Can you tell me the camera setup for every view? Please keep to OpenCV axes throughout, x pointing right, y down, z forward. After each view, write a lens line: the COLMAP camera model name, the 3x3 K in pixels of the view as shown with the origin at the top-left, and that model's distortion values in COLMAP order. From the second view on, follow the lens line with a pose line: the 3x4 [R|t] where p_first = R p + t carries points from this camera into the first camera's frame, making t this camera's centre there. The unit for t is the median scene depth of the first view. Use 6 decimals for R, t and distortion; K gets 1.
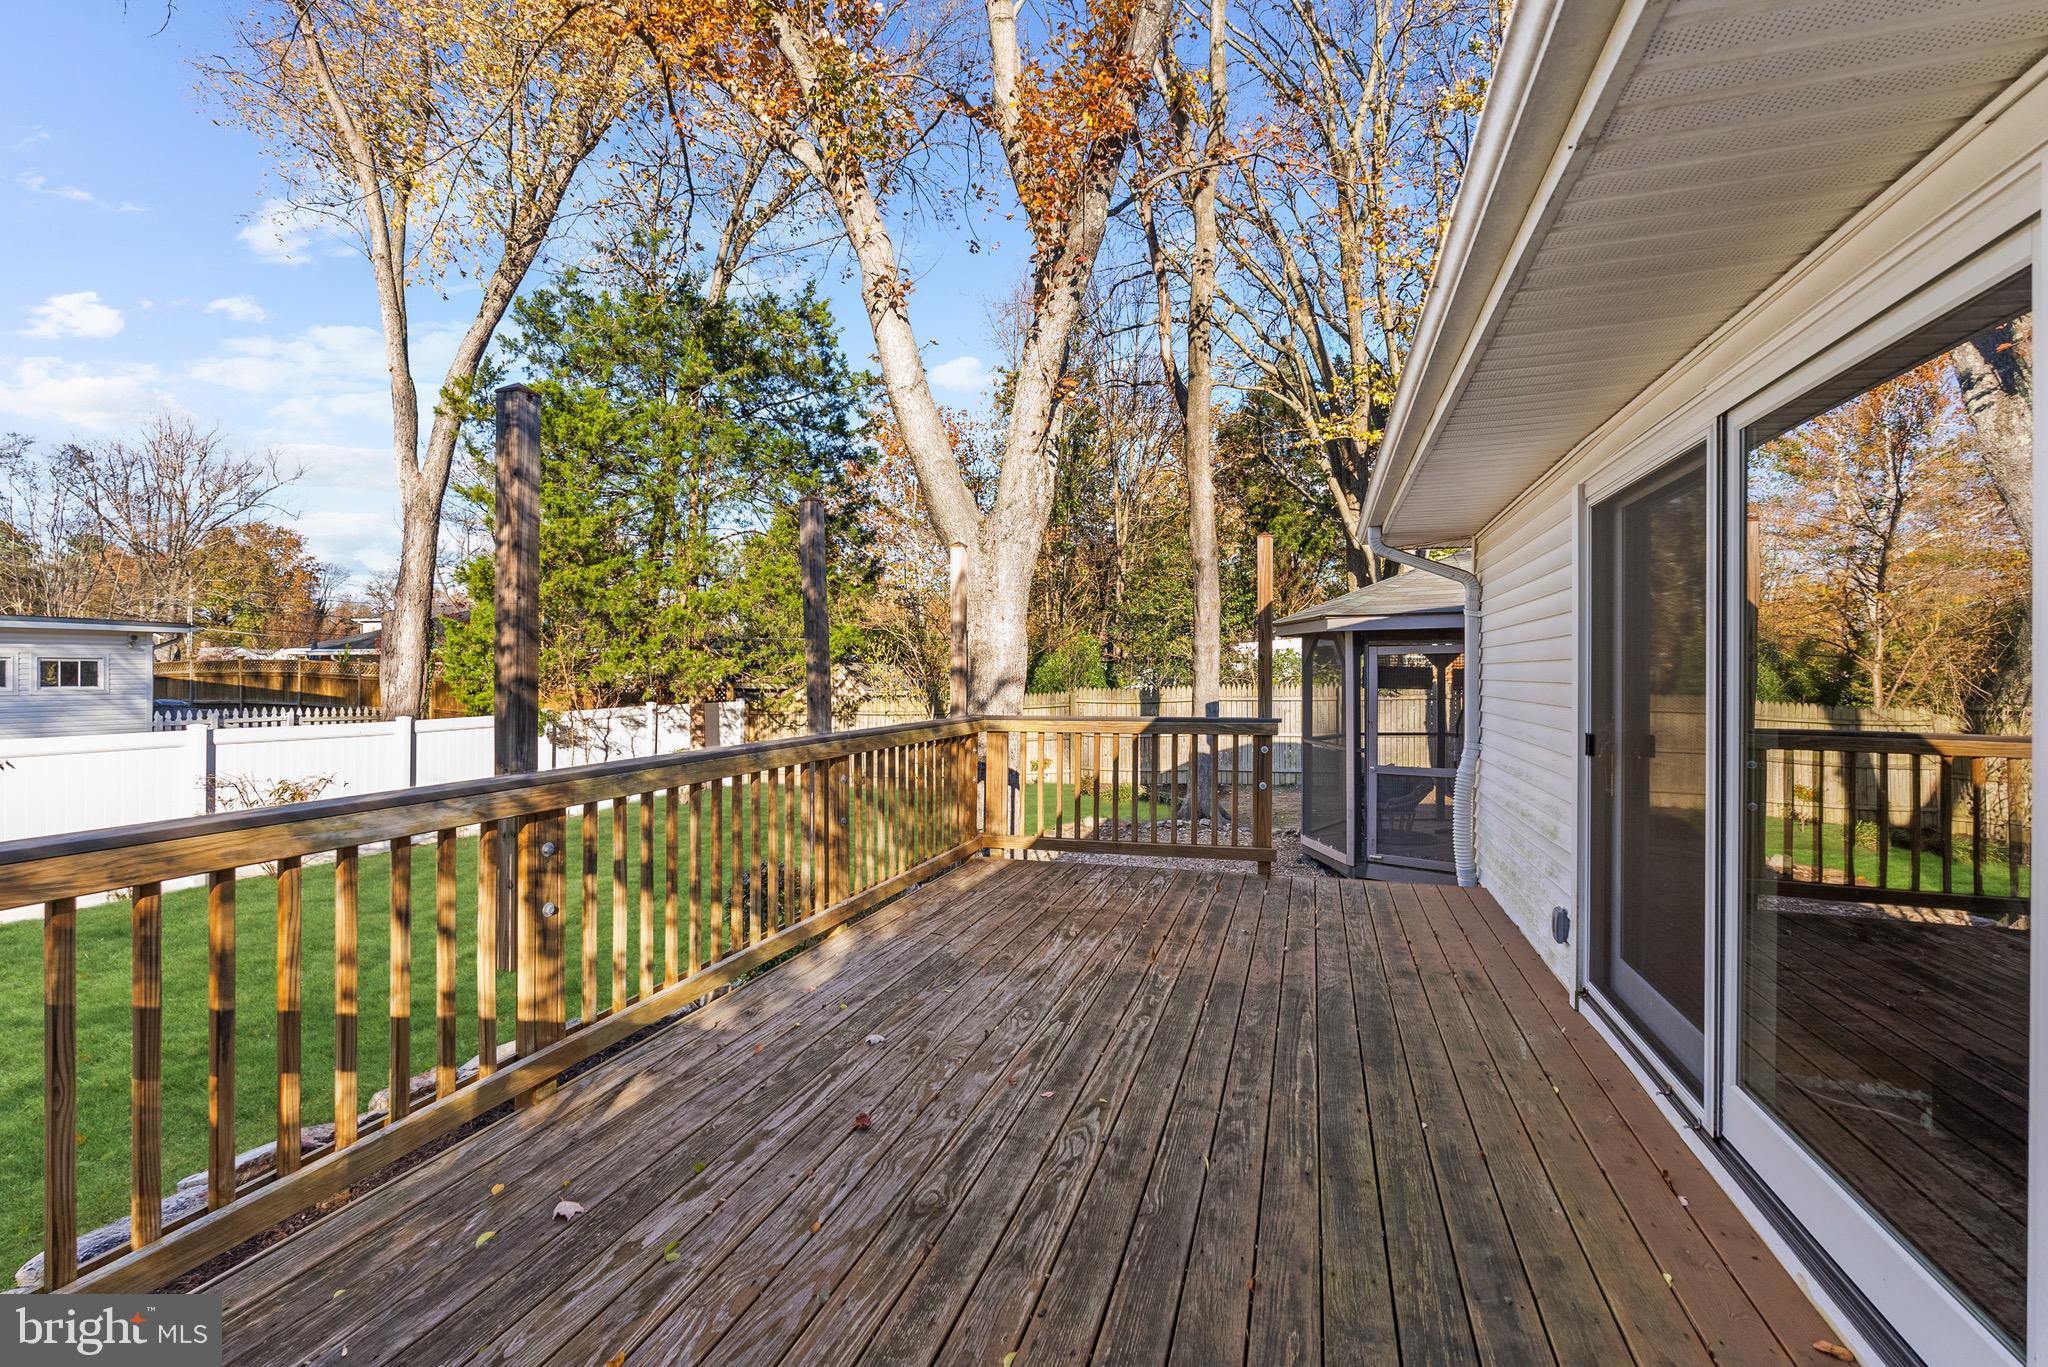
lens RADIAL K [[934.6, 0, 1022.9], [0, 934.6, 676.8], [0, 0, 1]] dist [-0.002879, -0.000394]
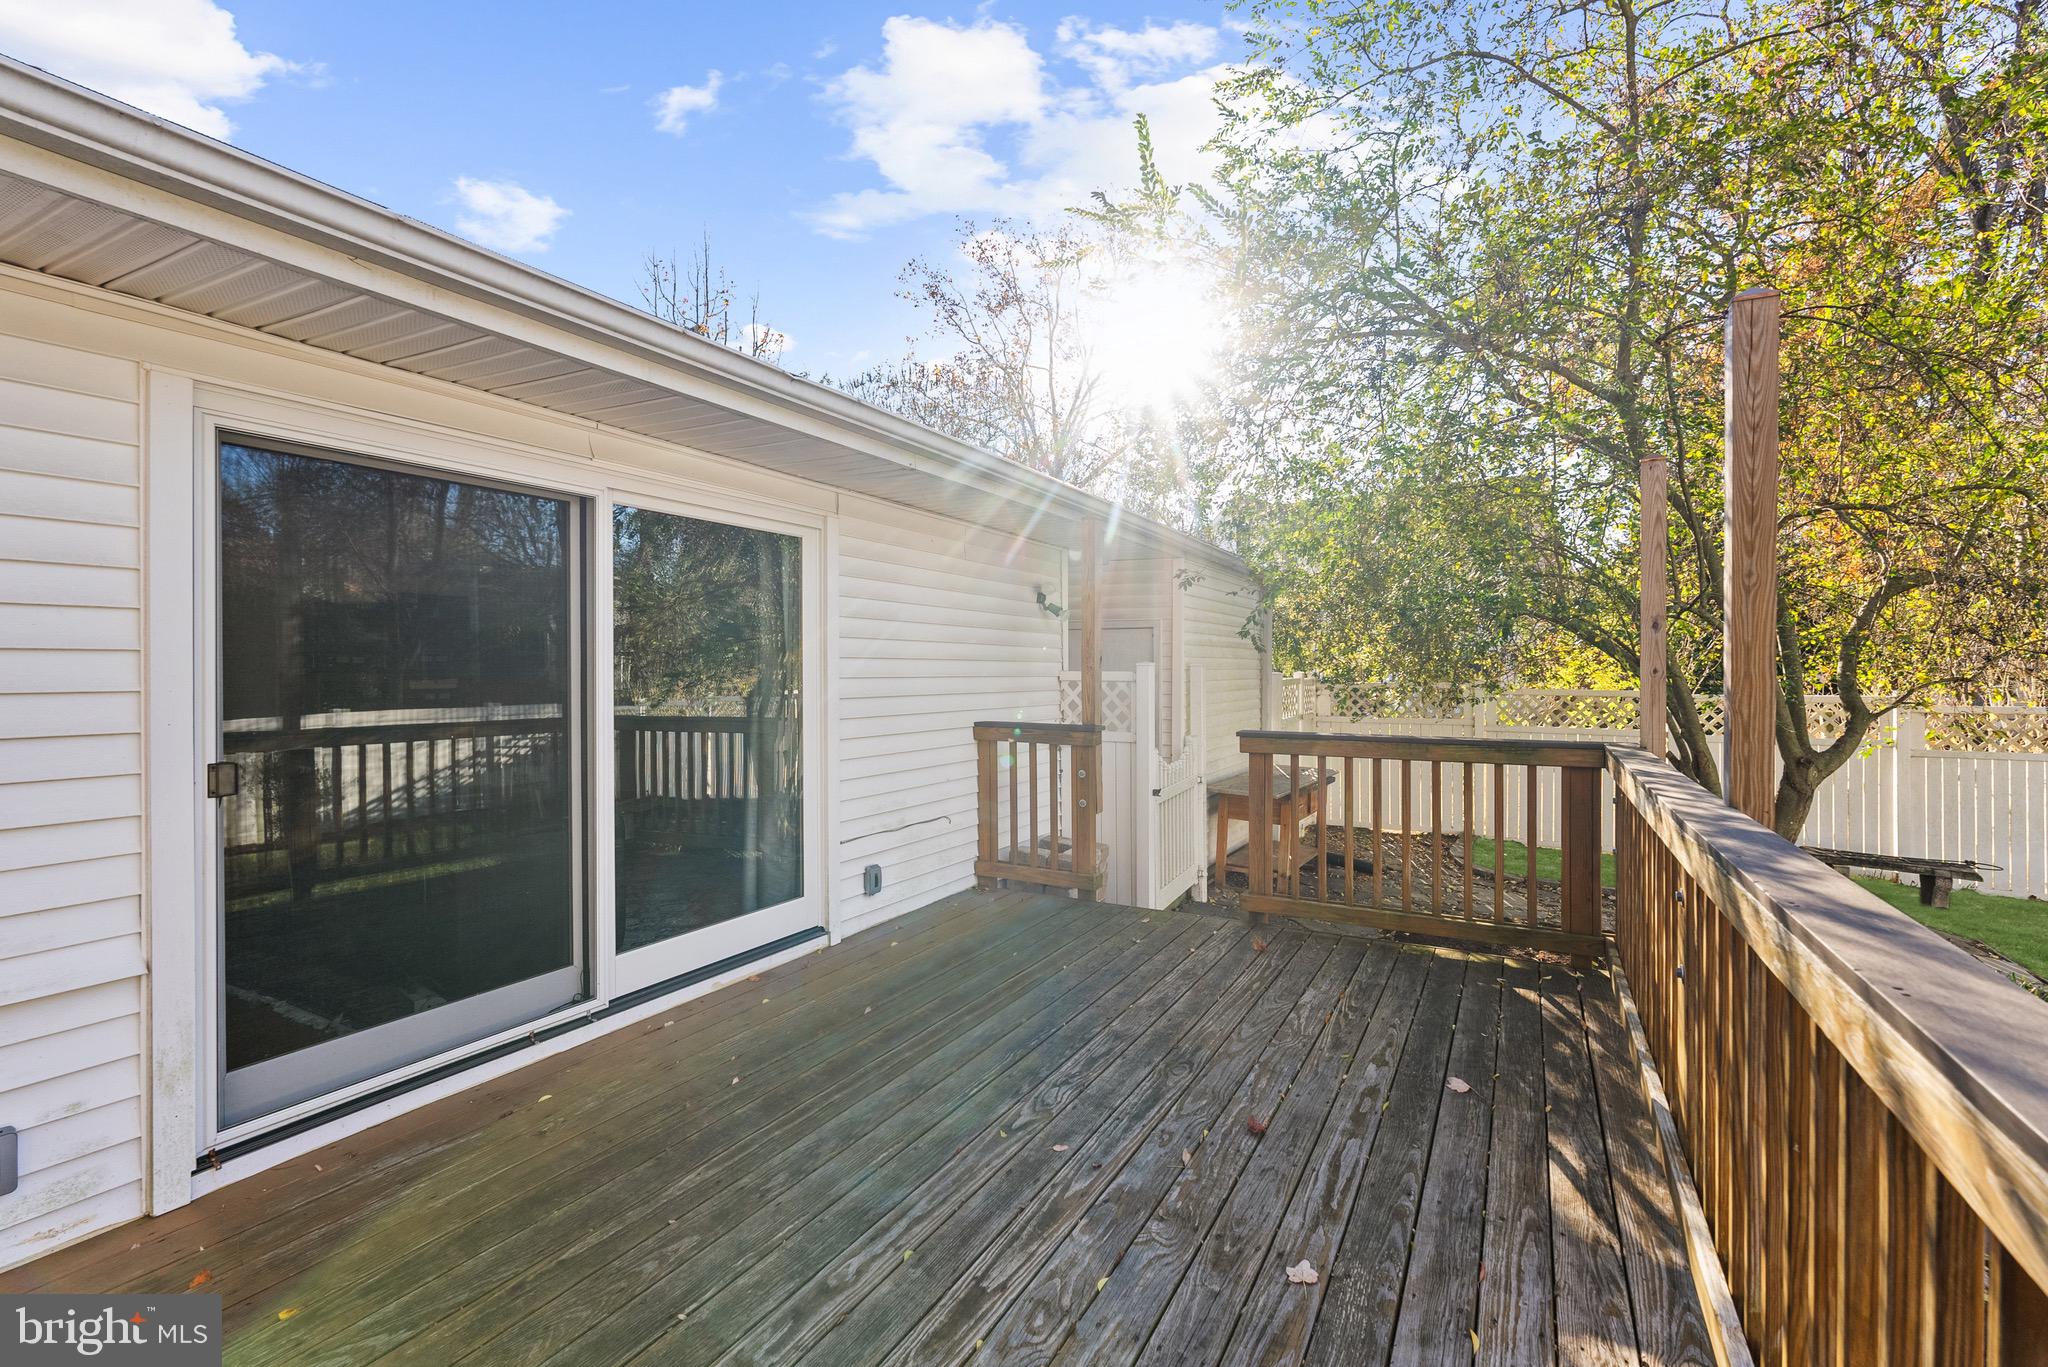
lens RADIAL K [[934.6, 0, 1025.3], [0, 934.6, 676.1], [0, 0, 1]] dist [-0.002879, -0.000394]
pose [[-0.981924, -0.002982, 0.189253, -0.110299], [-0.000403, 0.999907, 0.013662, -0.013884], [-0.189276, 0.013339, -0.981833, 1.909919]]
